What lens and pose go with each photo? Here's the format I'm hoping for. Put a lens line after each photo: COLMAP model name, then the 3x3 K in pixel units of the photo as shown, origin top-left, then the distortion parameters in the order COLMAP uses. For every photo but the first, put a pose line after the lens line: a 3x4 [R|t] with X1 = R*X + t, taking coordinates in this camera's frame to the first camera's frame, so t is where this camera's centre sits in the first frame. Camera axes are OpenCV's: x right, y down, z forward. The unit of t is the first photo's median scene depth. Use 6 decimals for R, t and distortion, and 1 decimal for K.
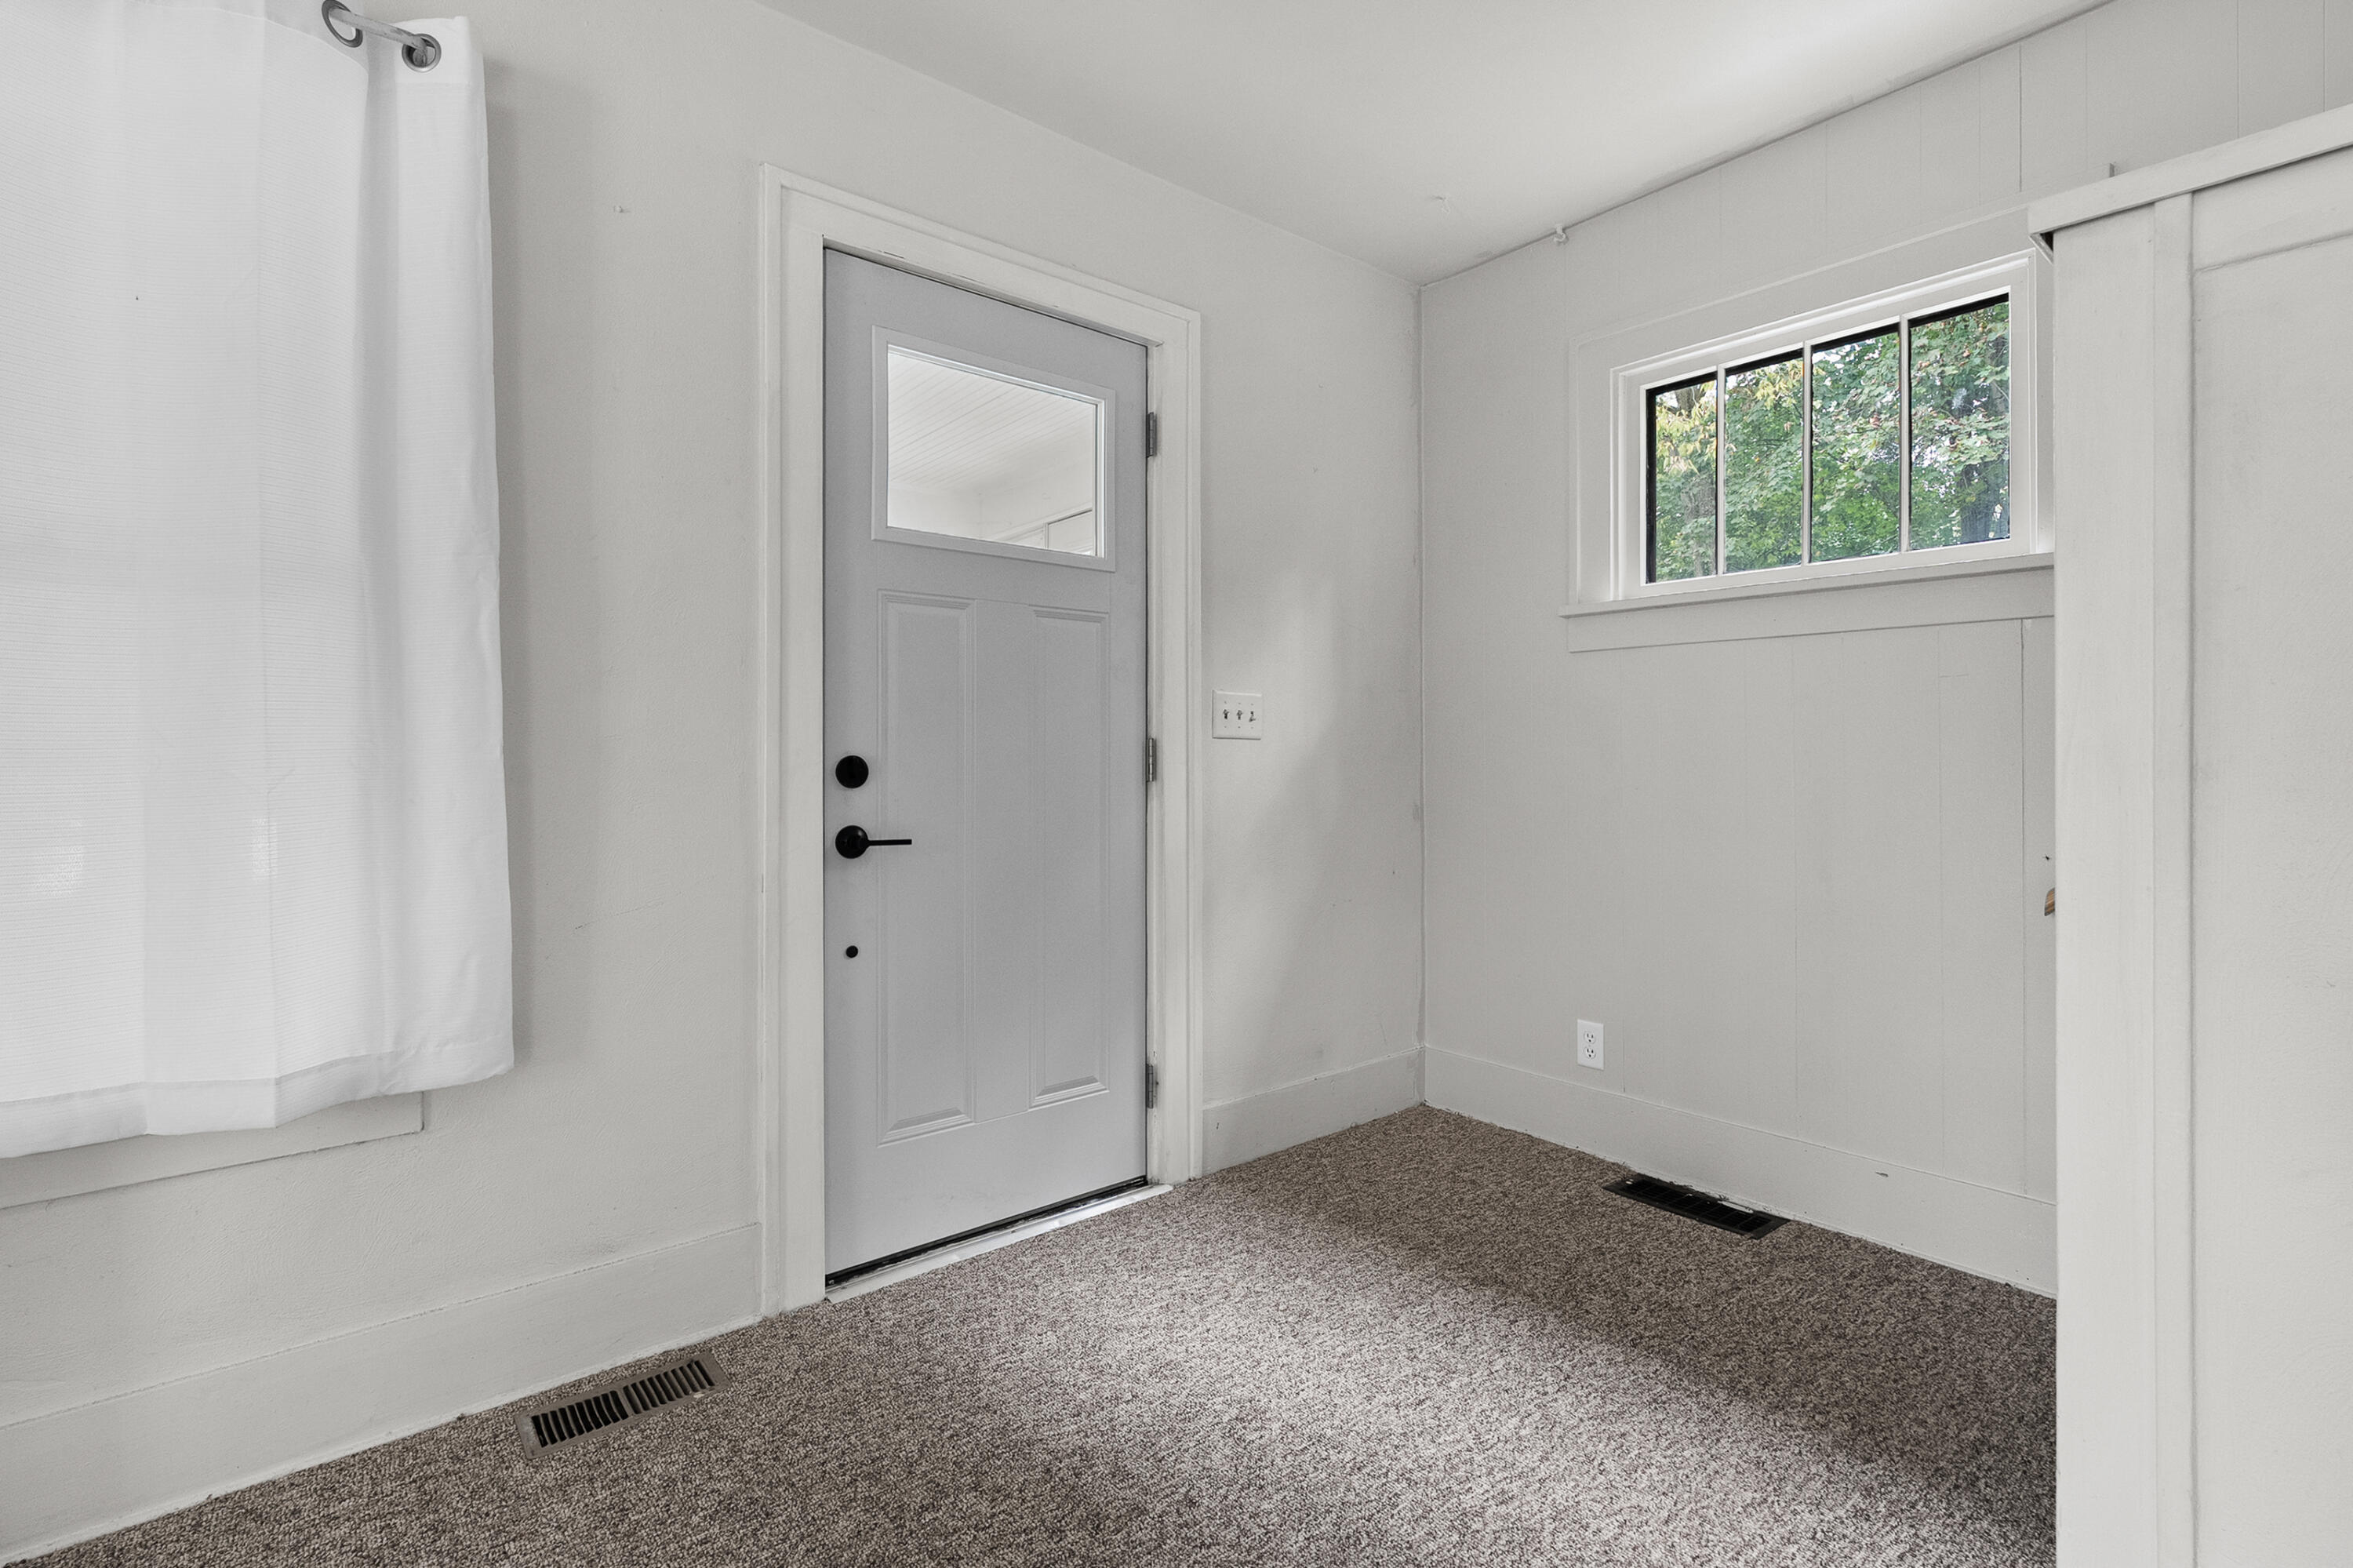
lens RADIAL K [[1074.2, 0, 1151.9], [0, 1074.2, 746.6], [0, 0, 1]] dist [-0.009561, 0.003388]
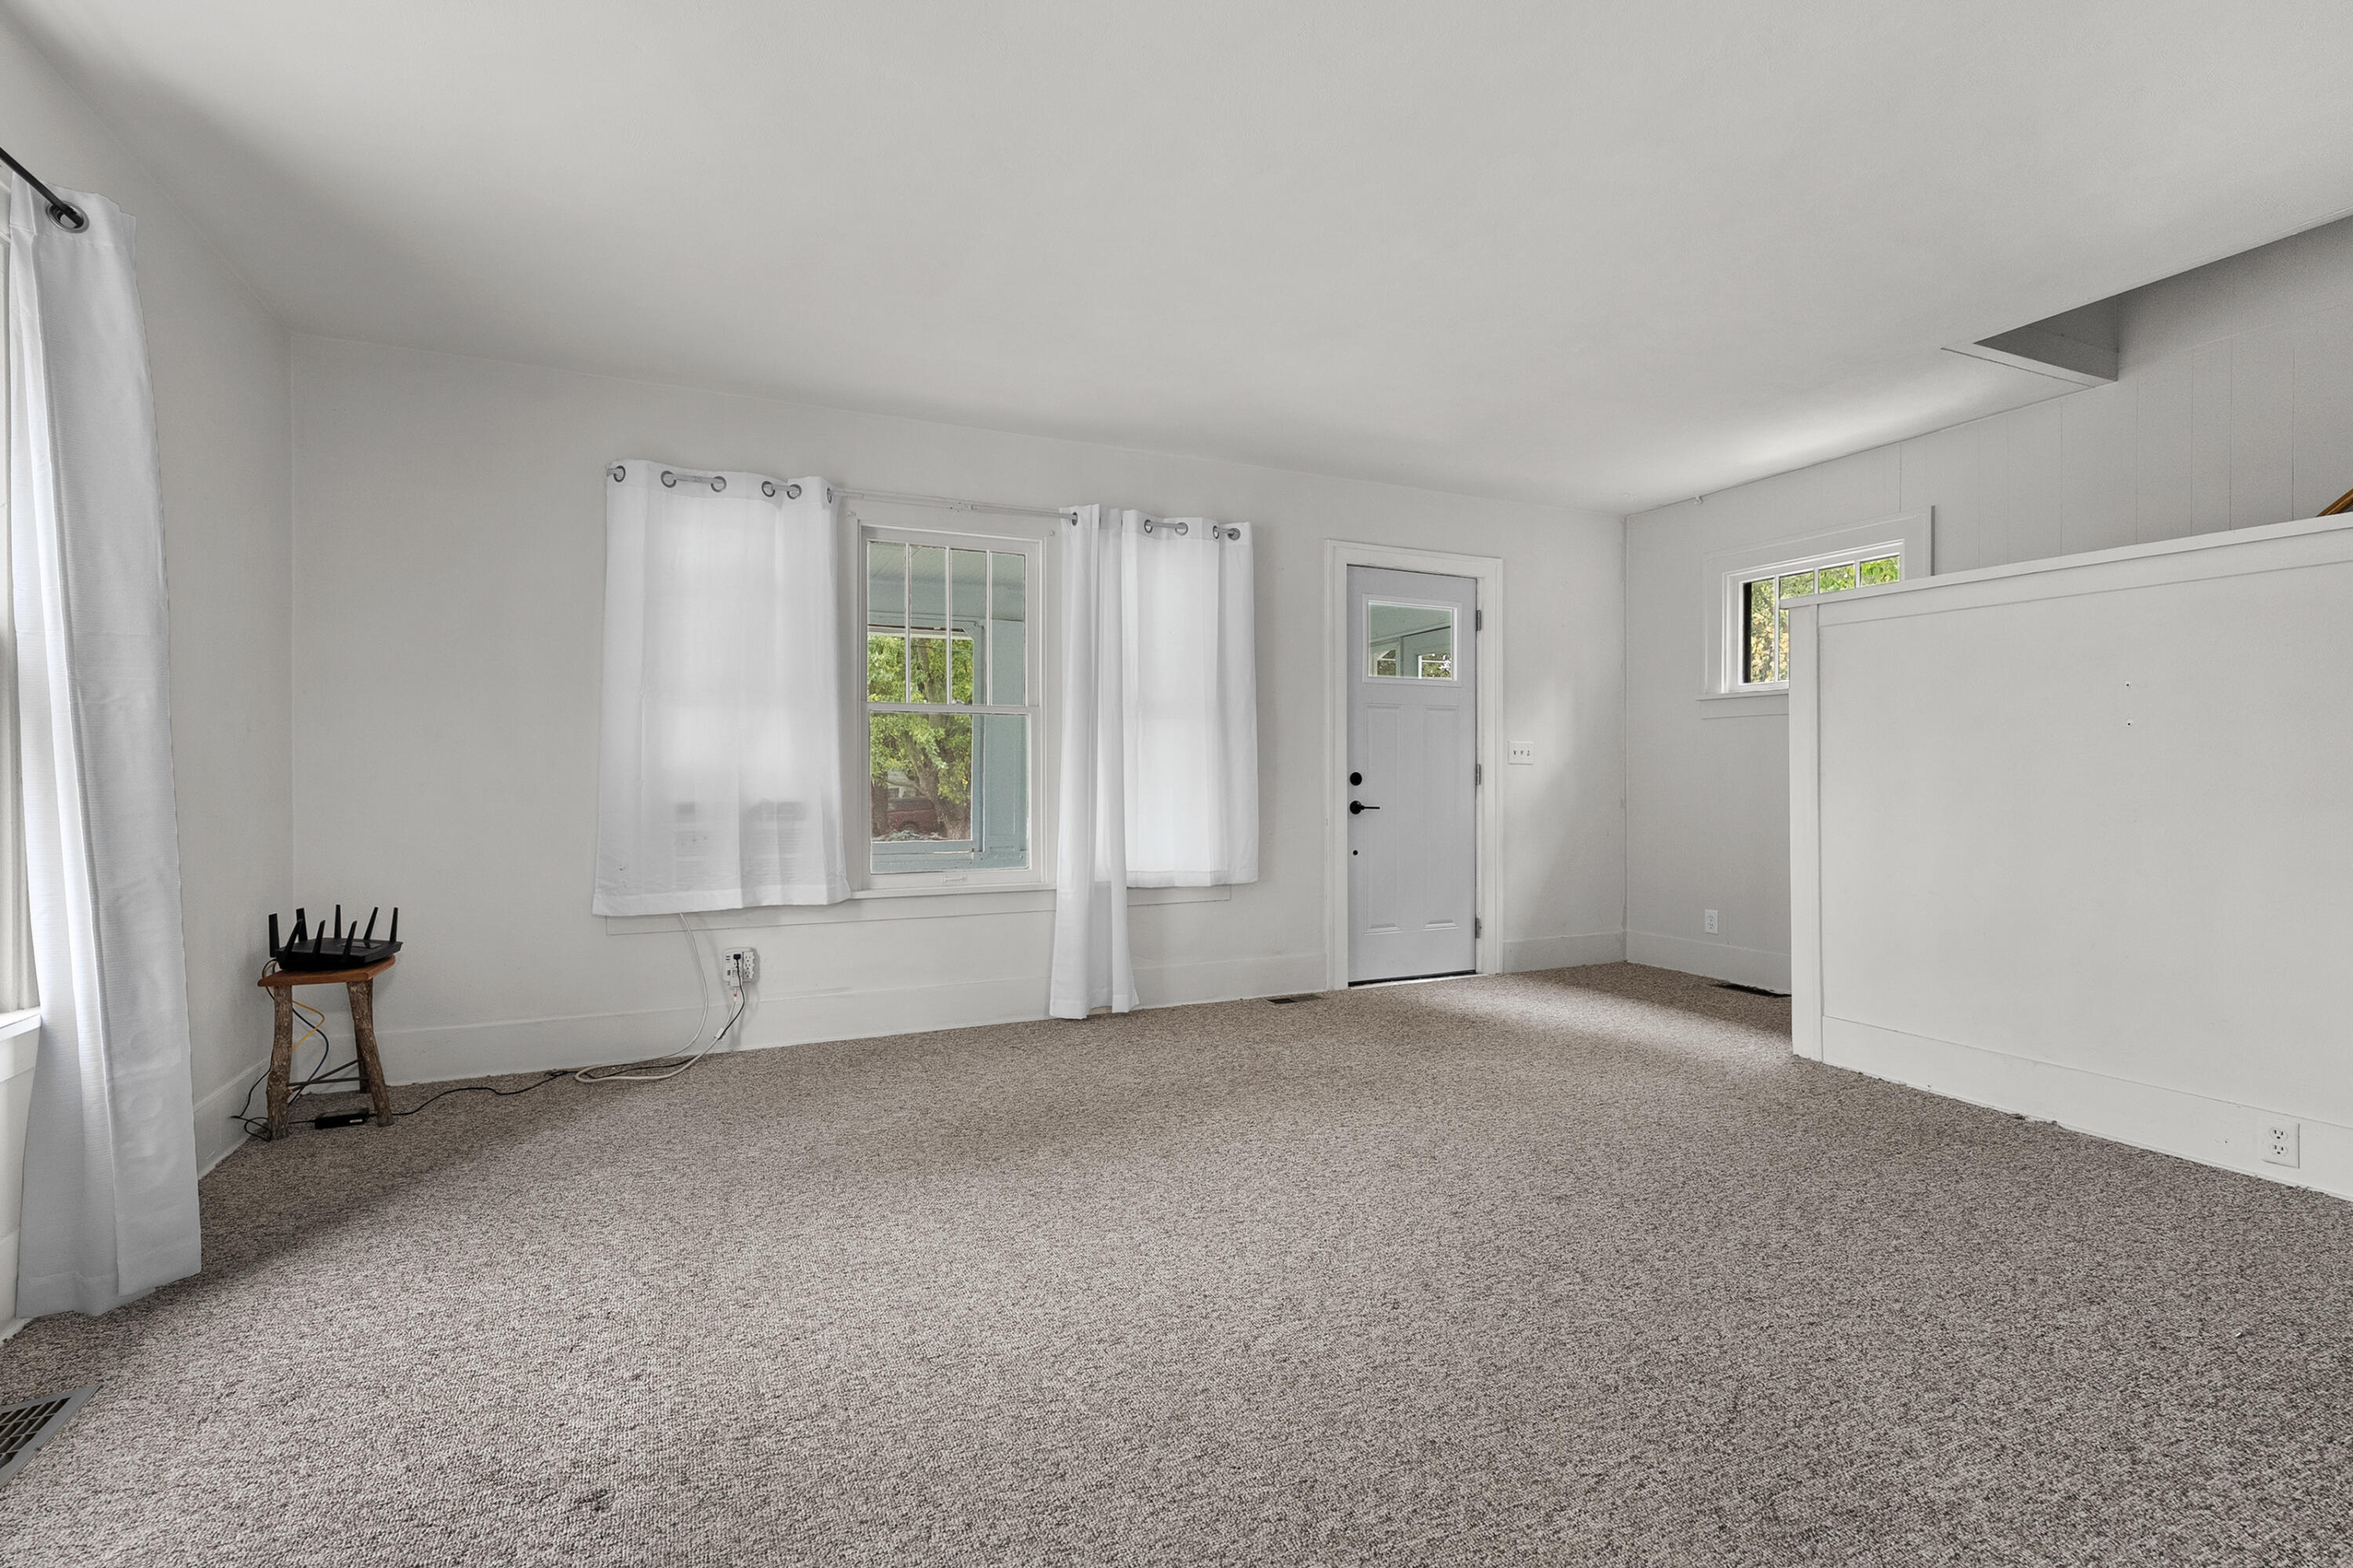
lens RADIAL K [[1074.2, 0, 1161.2], [0, 1074.2, 788.1], [0, 0, 1]] dist [-0.009561, 0.003388]
pose [[0.971181, 0.001923, -0.238337, -0.123664], [0.002299, 0.999845, 0.017435, 0.001090], [0.238334, -0.017480, 0.971026, -1.442271]]
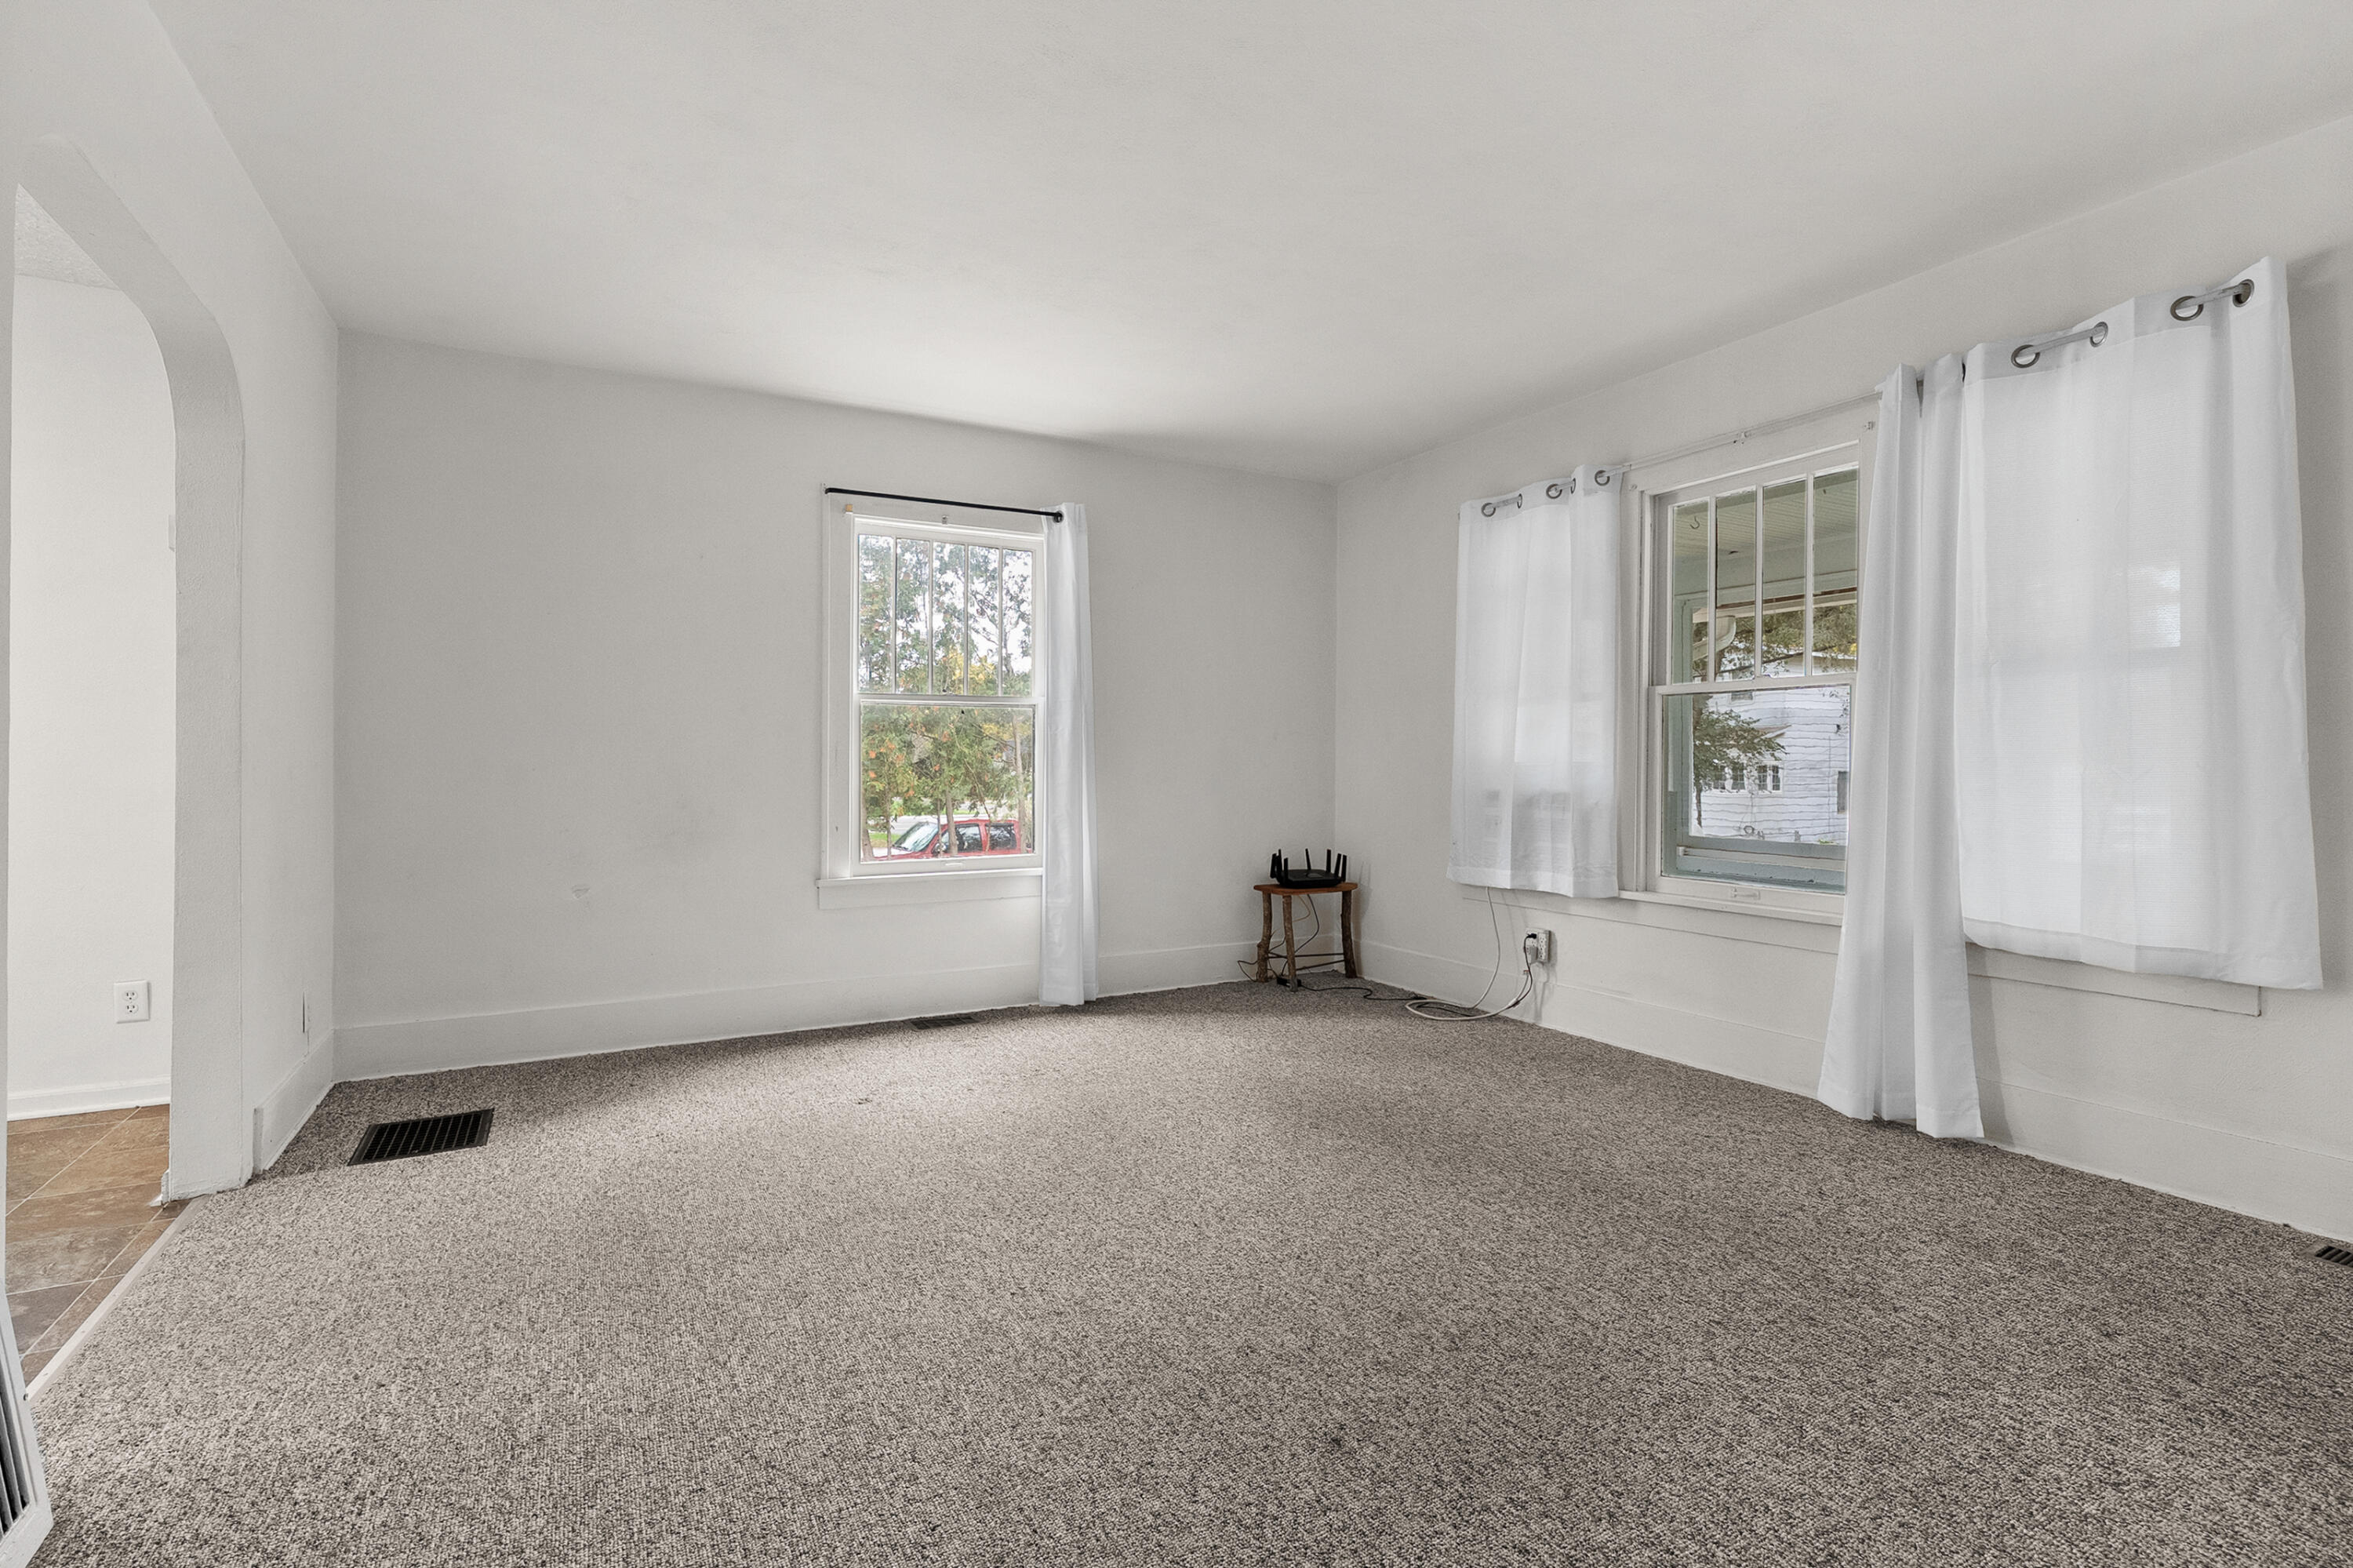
lens RADIAL K [[1074.2, 0, 1171.4], [0, 1074.2, 769.4], [0, 0, 1]] dist [-0.009561, 0.003388]
pose [[-0.166783, 0.004134, -0.985985, 0.775601], [0.005143, 0.999981, 0.003323, 0.004775], [0.985980, -0.004517, -0.166801, -0.176622]]
